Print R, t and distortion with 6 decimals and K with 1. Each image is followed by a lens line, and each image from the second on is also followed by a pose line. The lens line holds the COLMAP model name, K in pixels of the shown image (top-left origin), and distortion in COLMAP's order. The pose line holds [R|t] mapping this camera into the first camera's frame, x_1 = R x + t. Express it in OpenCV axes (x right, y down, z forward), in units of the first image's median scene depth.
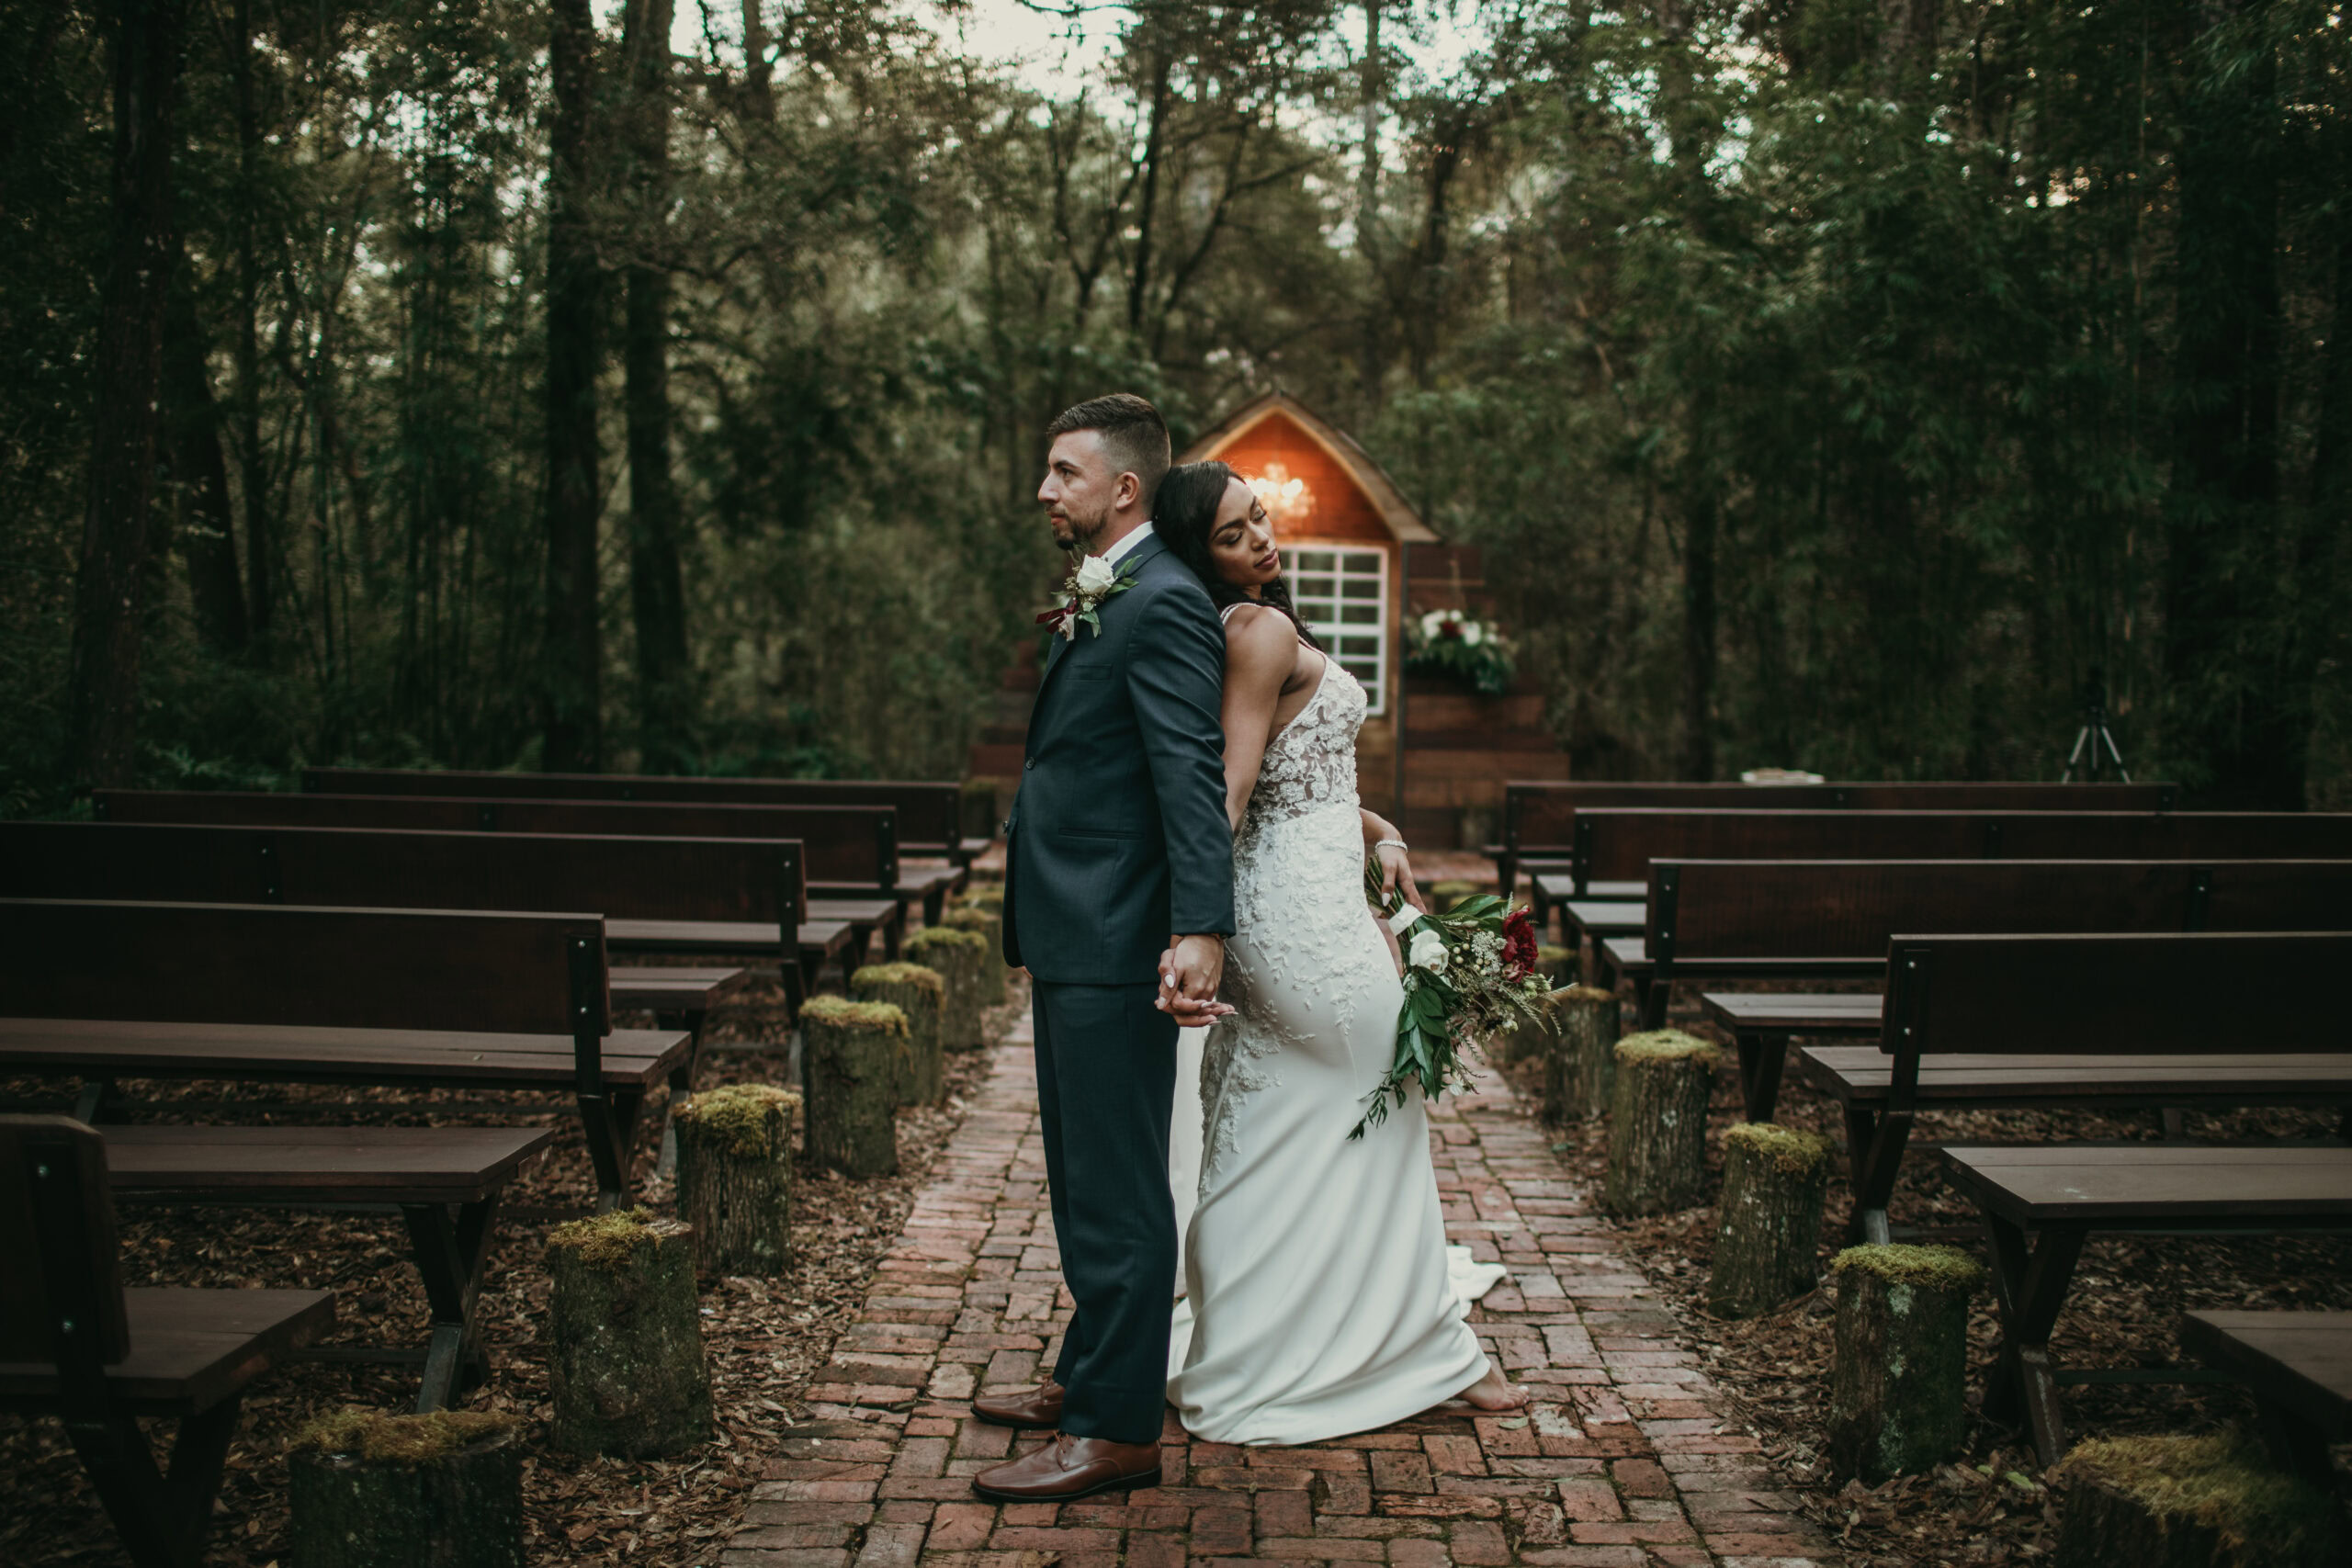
lens RADIAL K [[2369.1, 0, 1183.3], [0, 2369.1, 736.5], [0, 0, 1]] dist [0.025635, 0.028149]
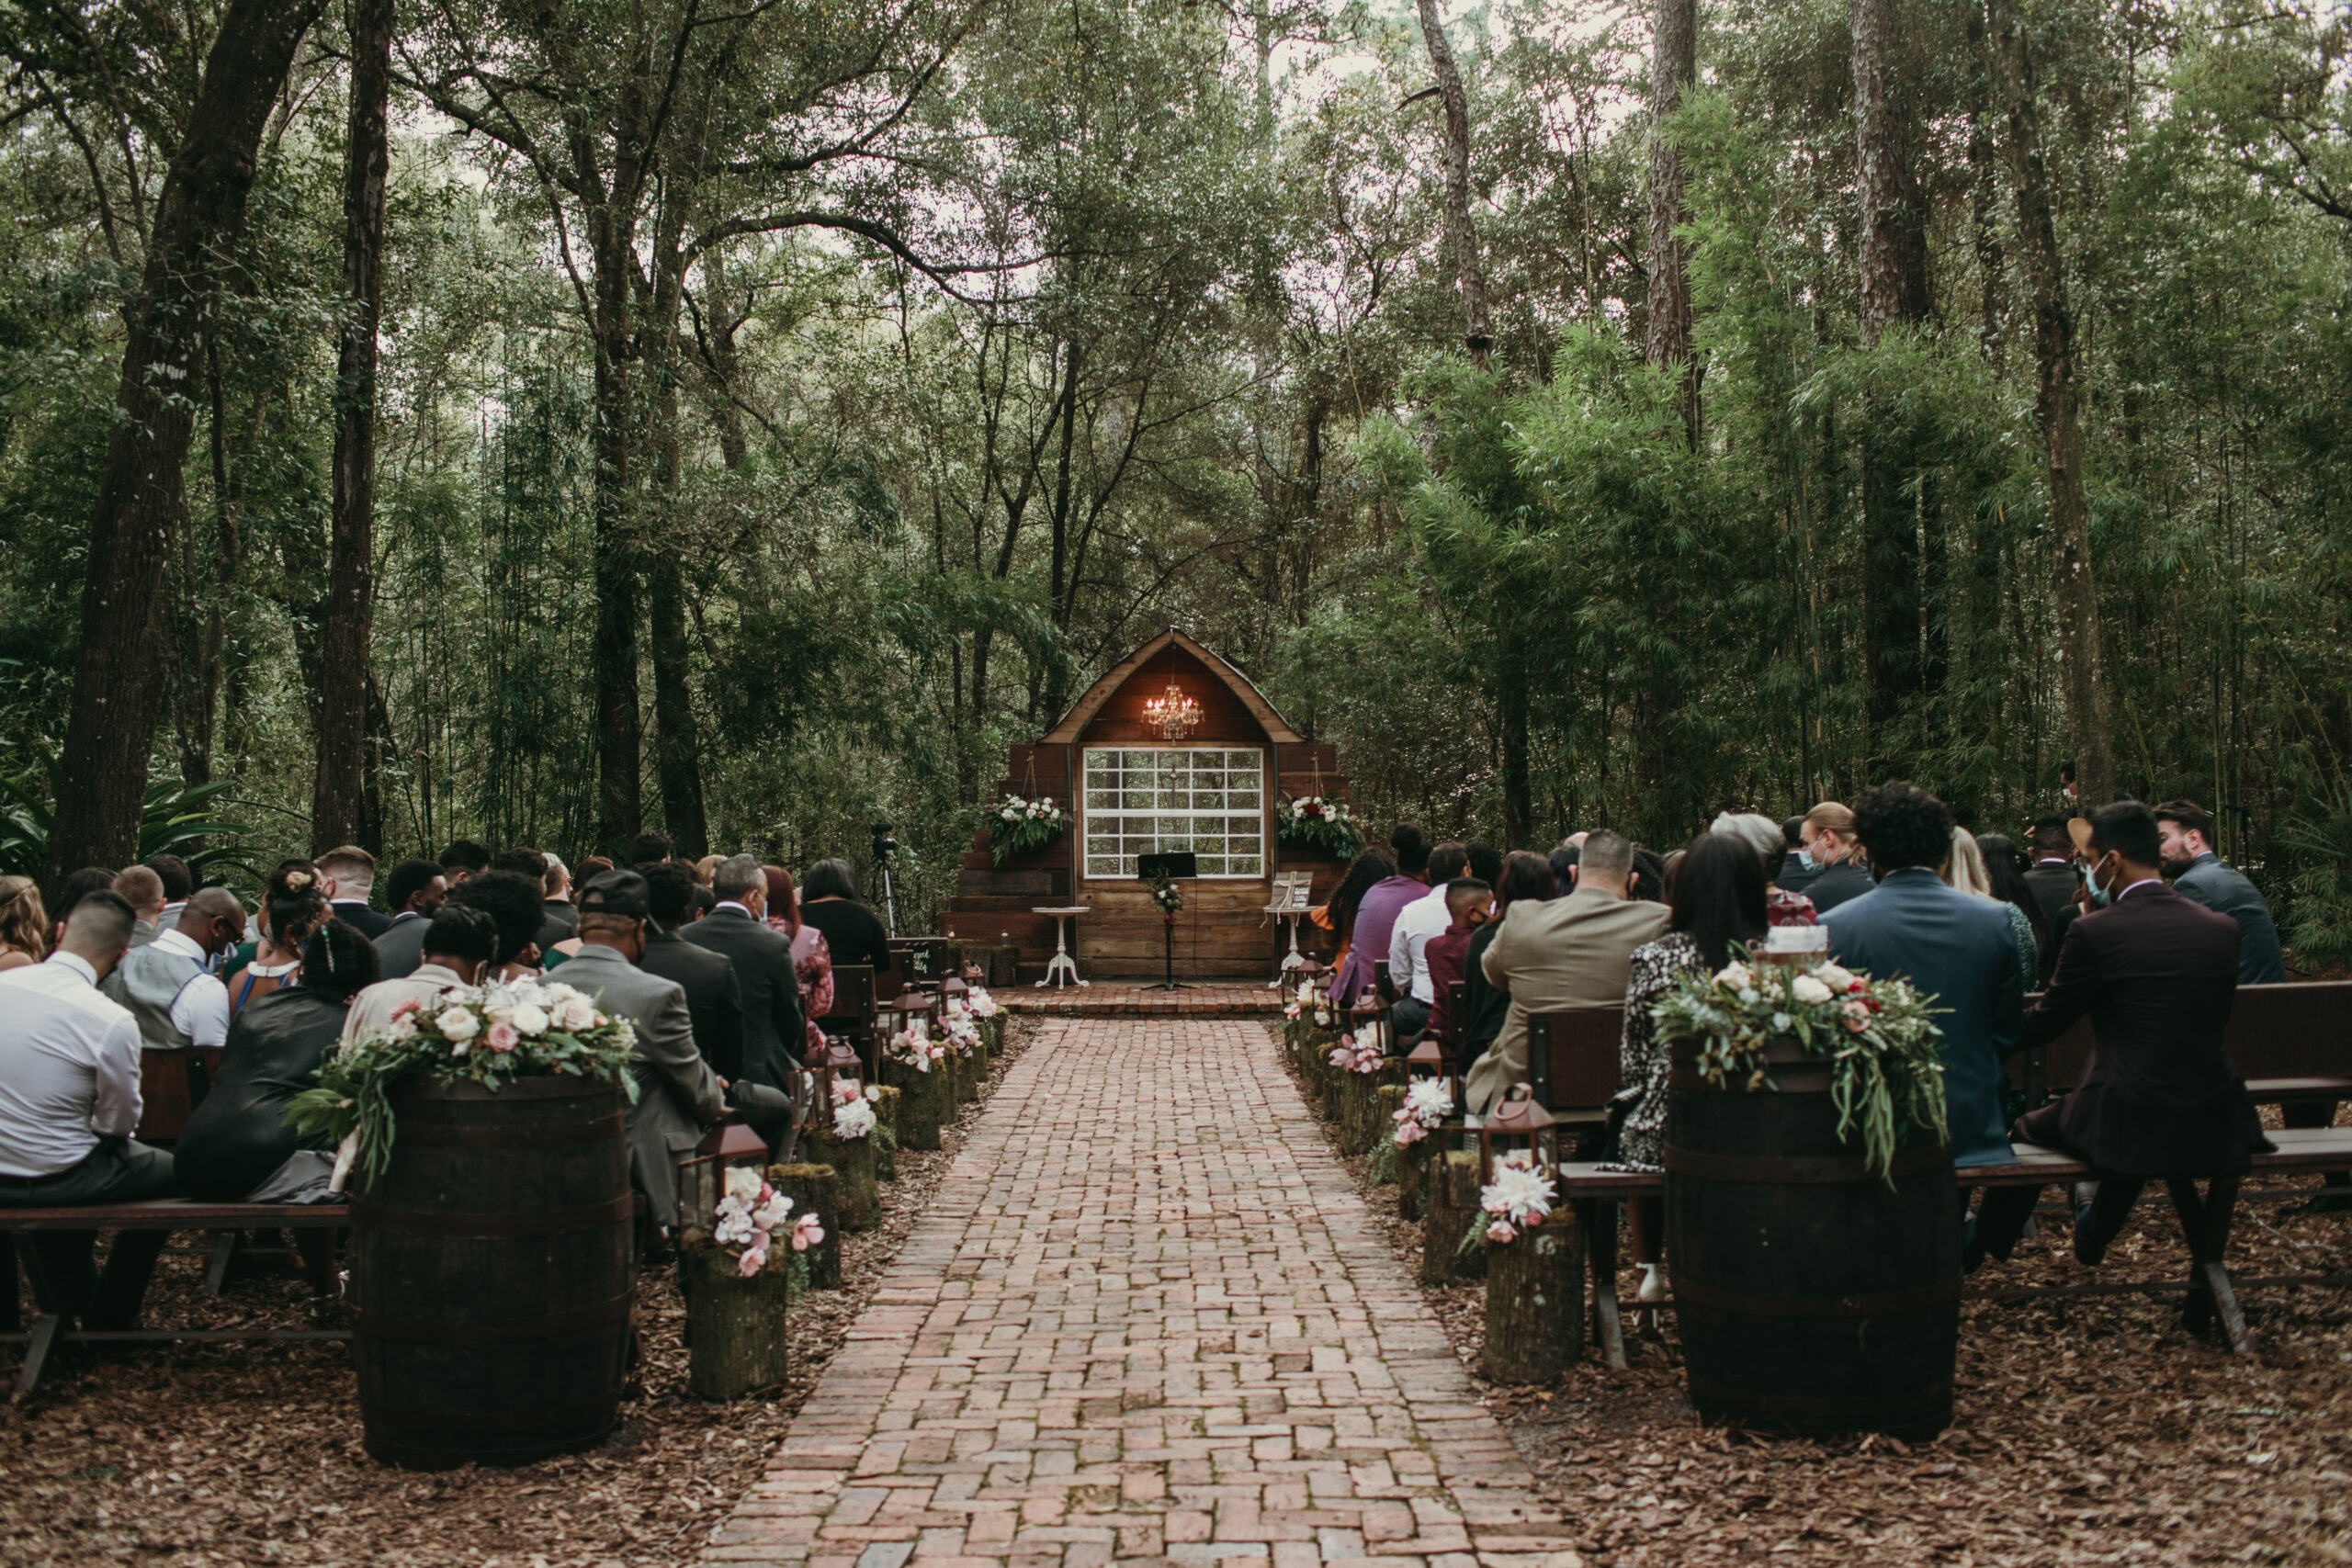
lens RADIAL K [[2353.8, 0, 1176.0], [0, 2353.8, 784.0], [0, 0, 1]] dist [0.000661, 0.004340]
pose [[0.999207, -0.029614, 0.026621, 0.004571], [0.030967, 0.998171, -0.051914, 0.004202], [-0.025035, 0.052697, 0.998297, -0.267856]]
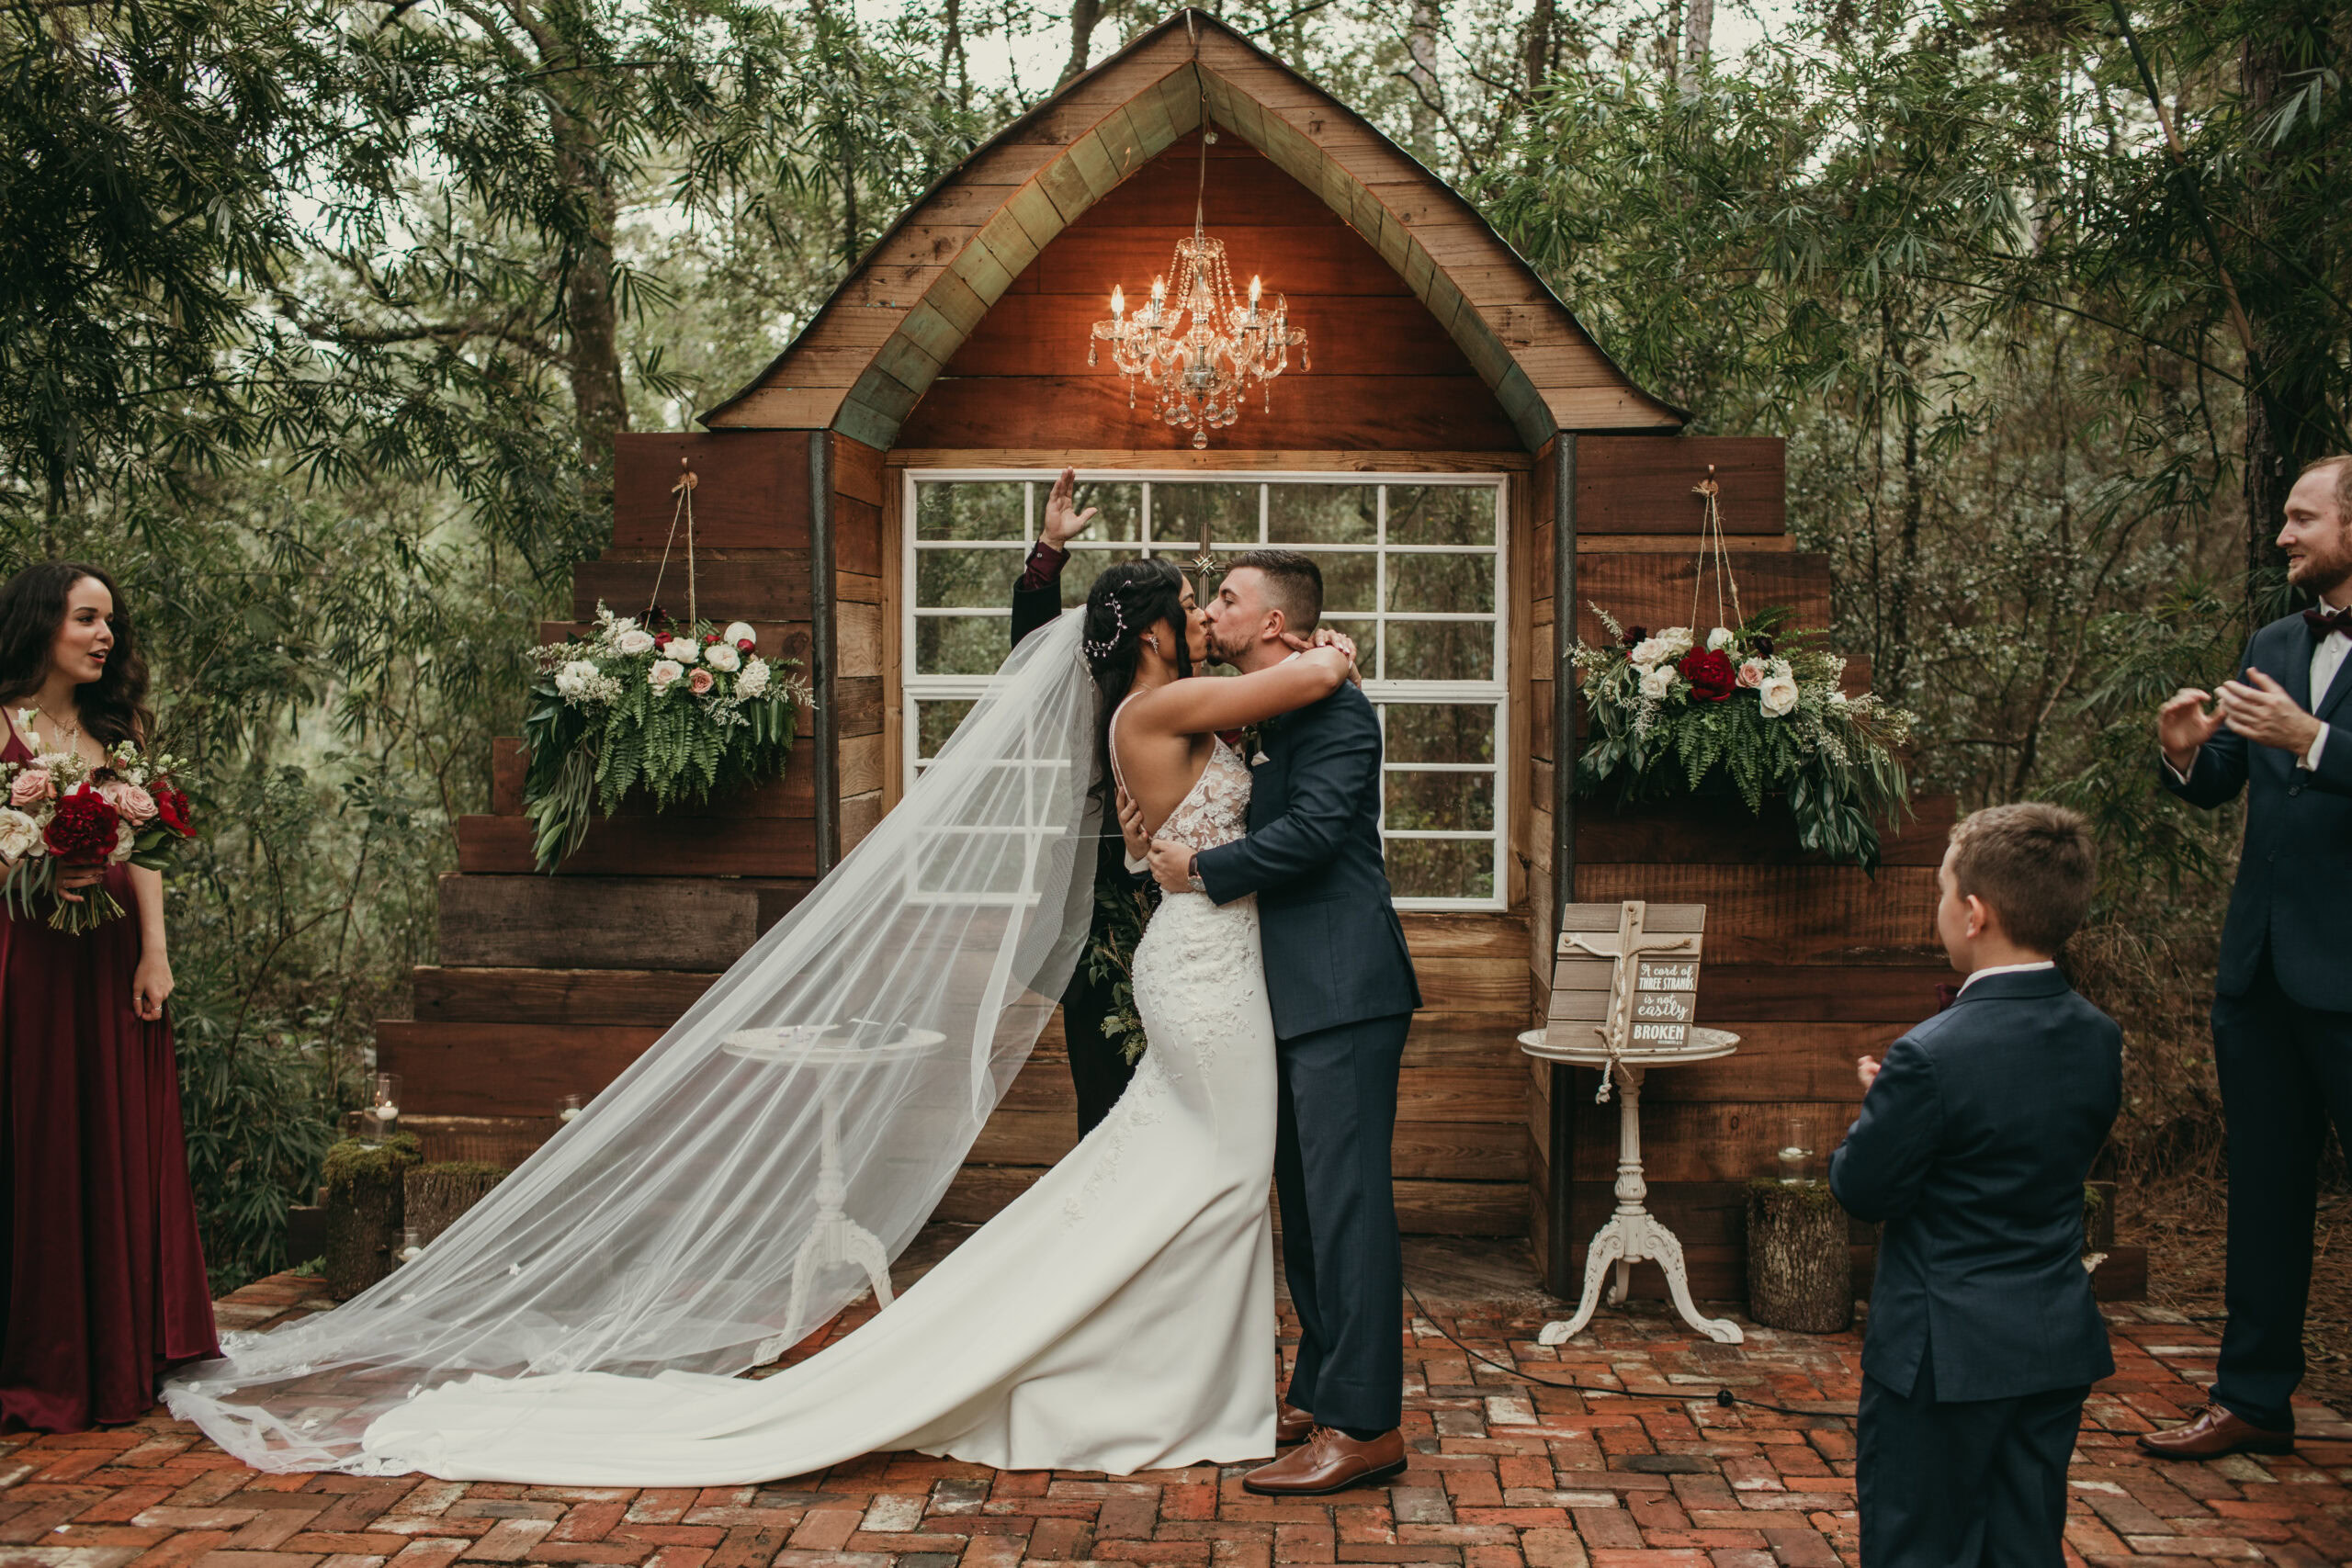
lens RADIAL K [[2369.1, 0, 1183.3], [0, 2369.1, 736.5], [0, 0, 1]] dist [0.025635, 0.028149]
pose [[0.999548, -0.020398, -0.022097, 0.042582], [0.019312, 0.998648, -0.048272, -0.020707], [0.023052, 0.047823, 0.998590, 0.637935]]
